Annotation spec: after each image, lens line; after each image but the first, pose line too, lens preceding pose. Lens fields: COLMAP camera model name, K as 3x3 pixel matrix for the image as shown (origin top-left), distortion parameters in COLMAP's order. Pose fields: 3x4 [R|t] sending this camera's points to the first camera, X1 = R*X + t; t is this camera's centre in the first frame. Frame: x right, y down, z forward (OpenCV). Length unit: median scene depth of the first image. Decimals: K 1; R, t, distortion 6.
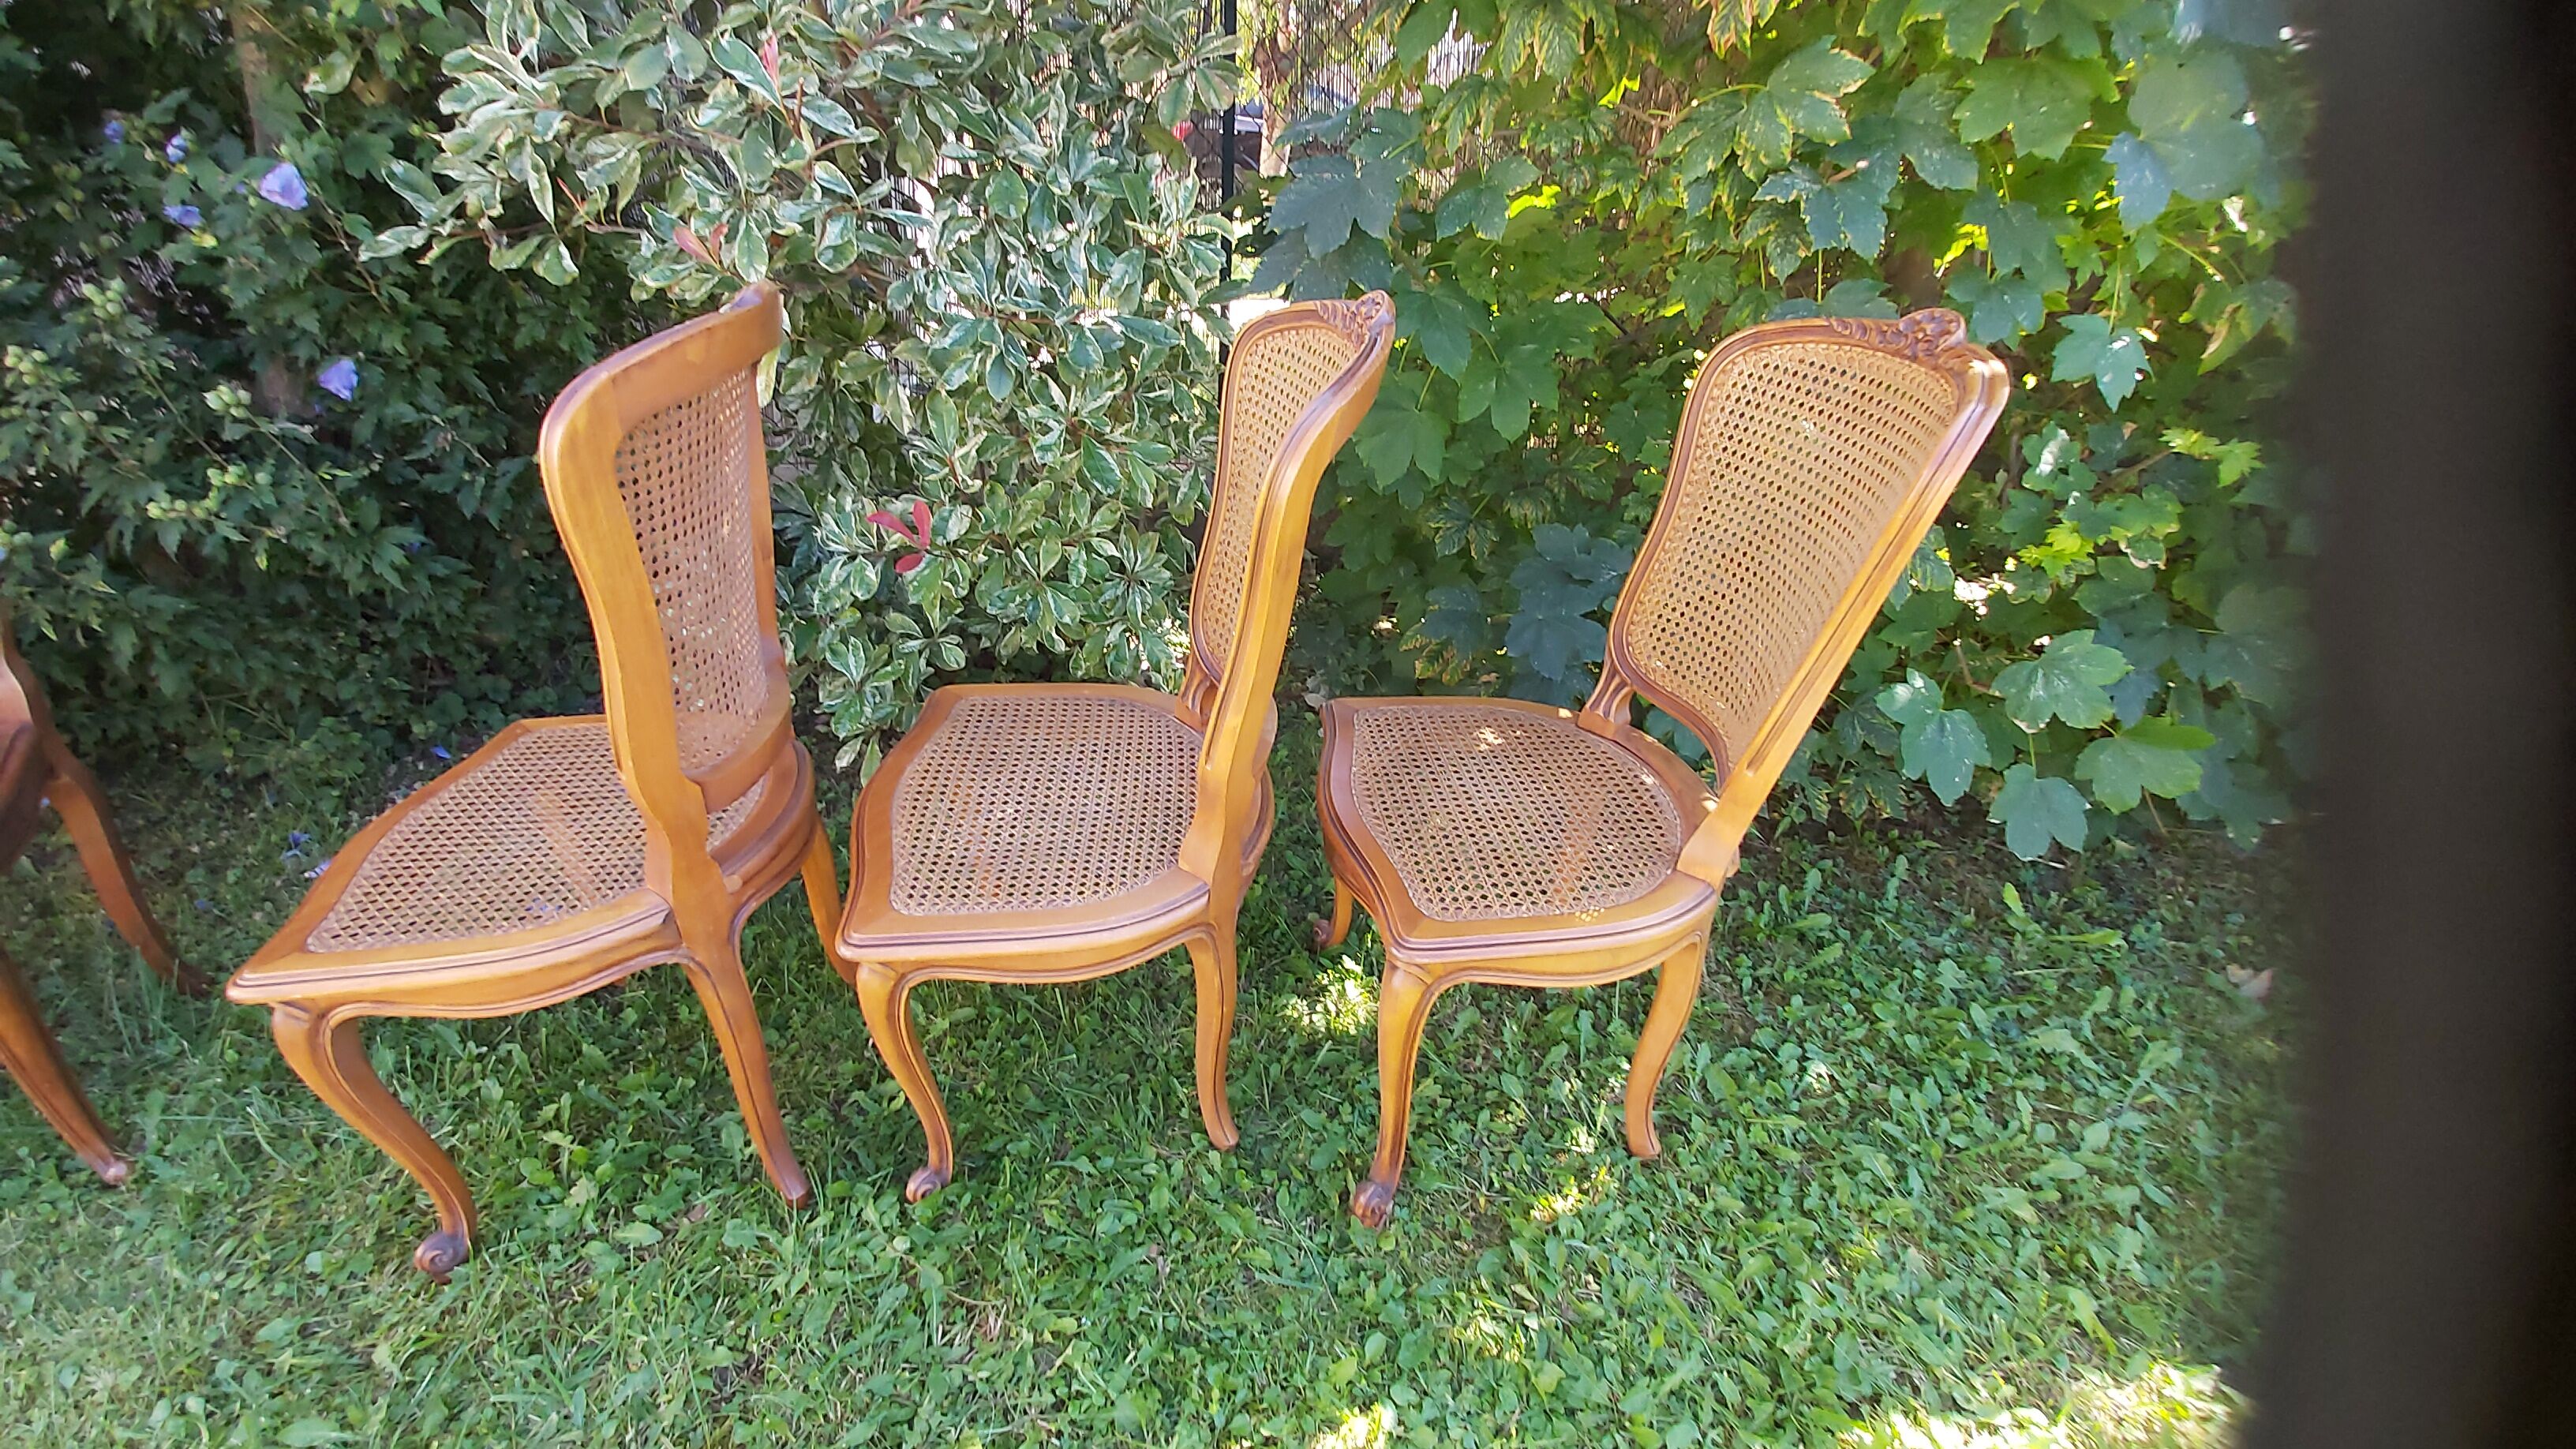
lens RADIAL K [[1012.6, 0, 1240.3], [0, 1012.6, 728.9], [0, 0, 1]] dist [0.018604, -0.014330]
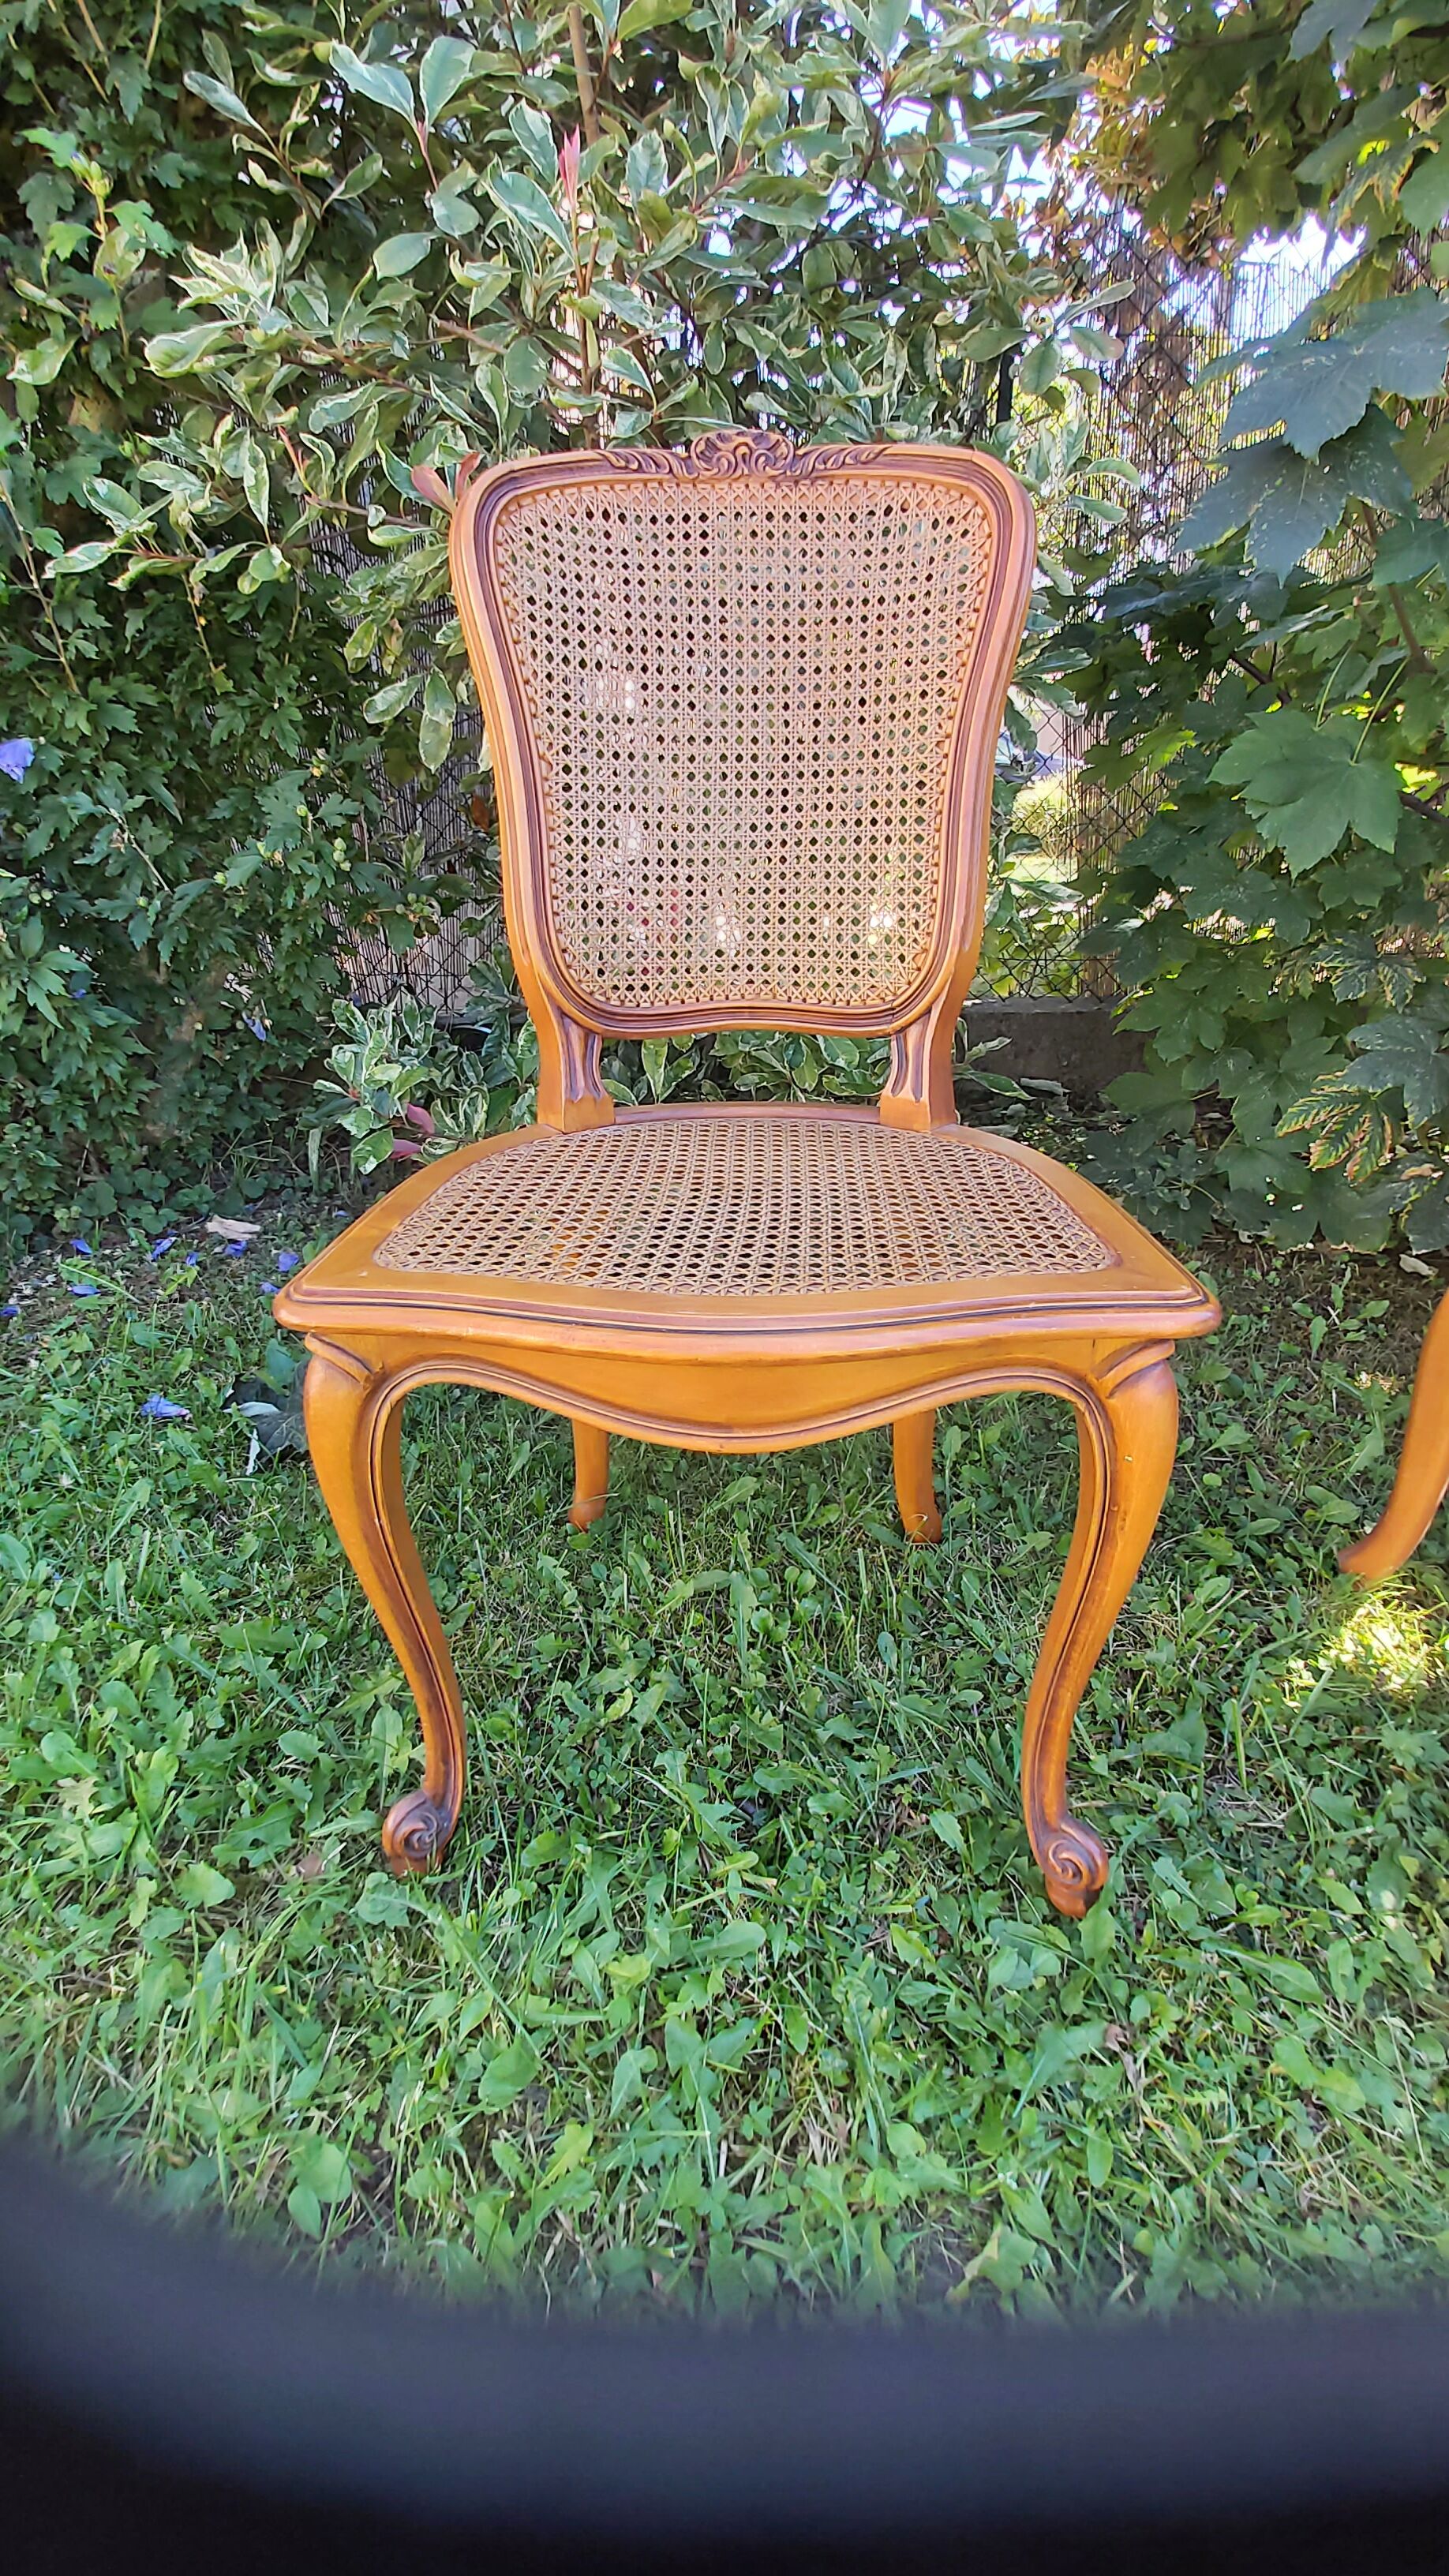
lens RADIAL K [[1012.6, 0, 722.0], [0, 1012.6, 1231.9], [0, 0, 1]] dist [0.018604, -0.014330]
pose [[0.989653, 0.027089, -0.140903, -0.183490], [-0.046044, 0.990038, -0.133061, 0.148459], [0.135895, 0.138172, 0.981041, 0.327328]]
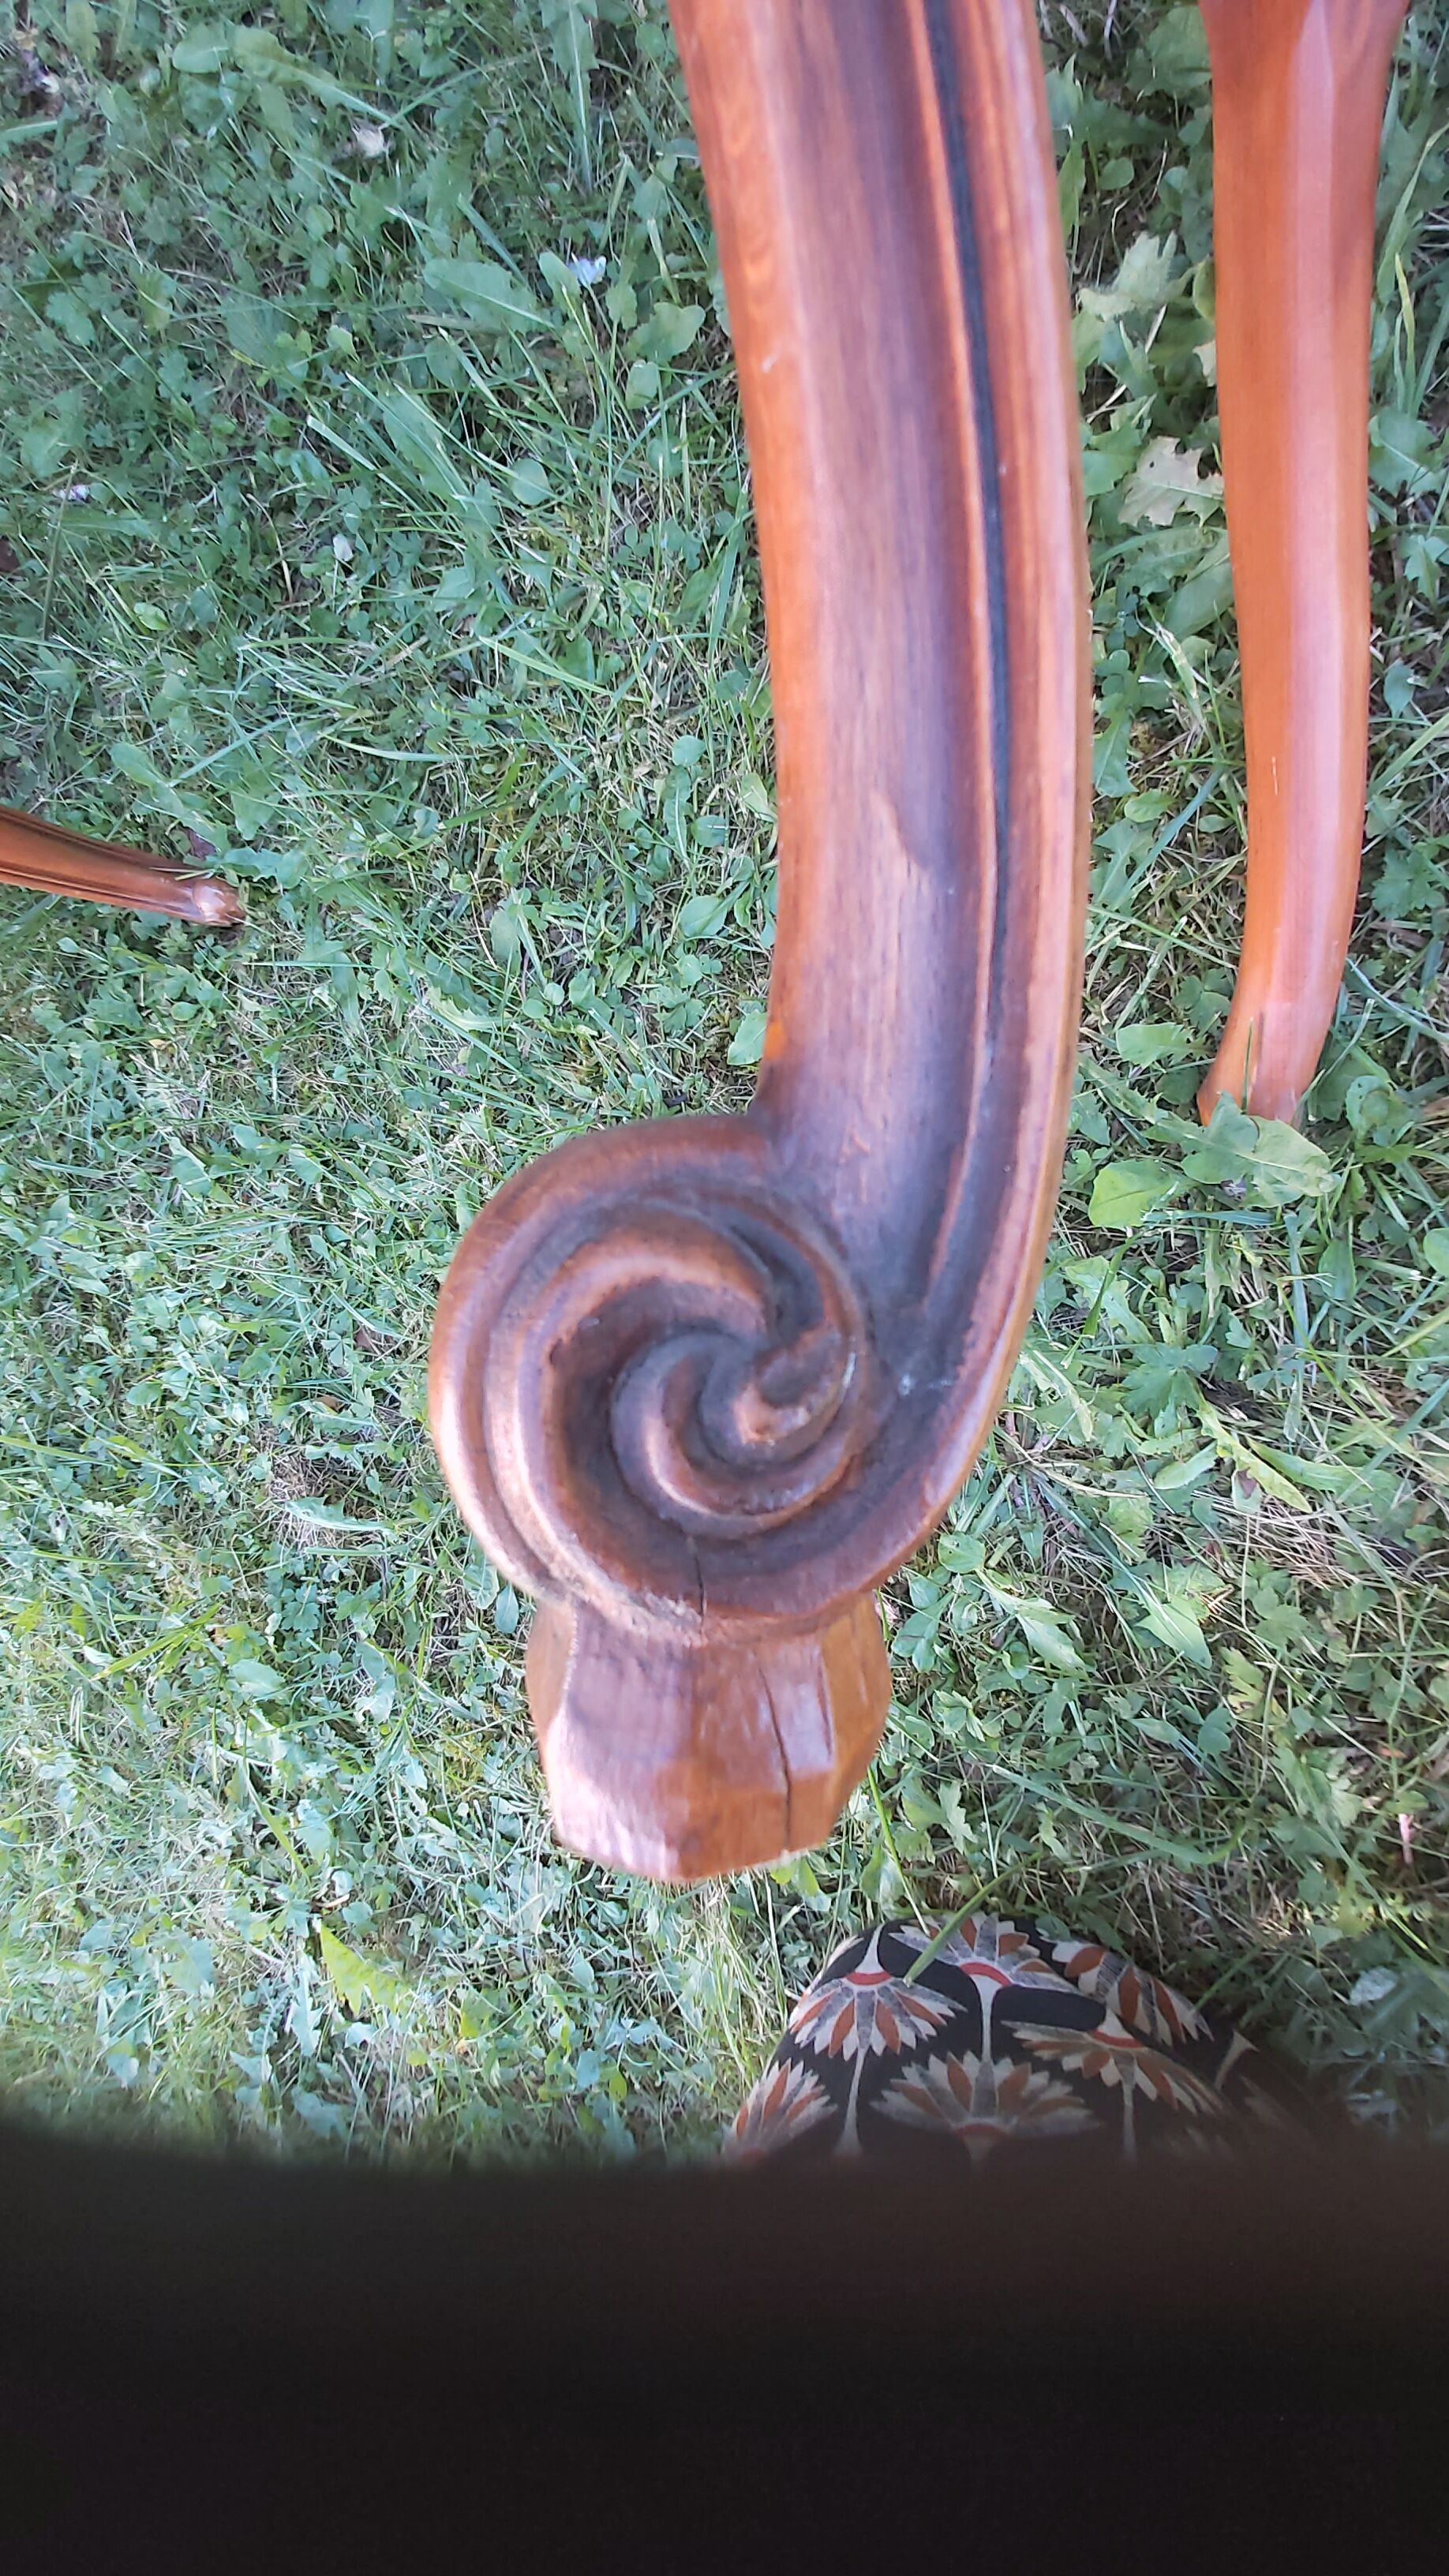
lens RADIAL K [[1021.7, 0, 715.6], [0, 1021.7, 1234.2], [0, 0, 1]] dist [0.015542, -0.012050]
pose [[0.862059, -0.182597, -0.472771, -0.591929], [0.500977, 0.448114, 0.740416, 0.224810], [0.076658, -0.875130, 0.477778, 0.546014]]
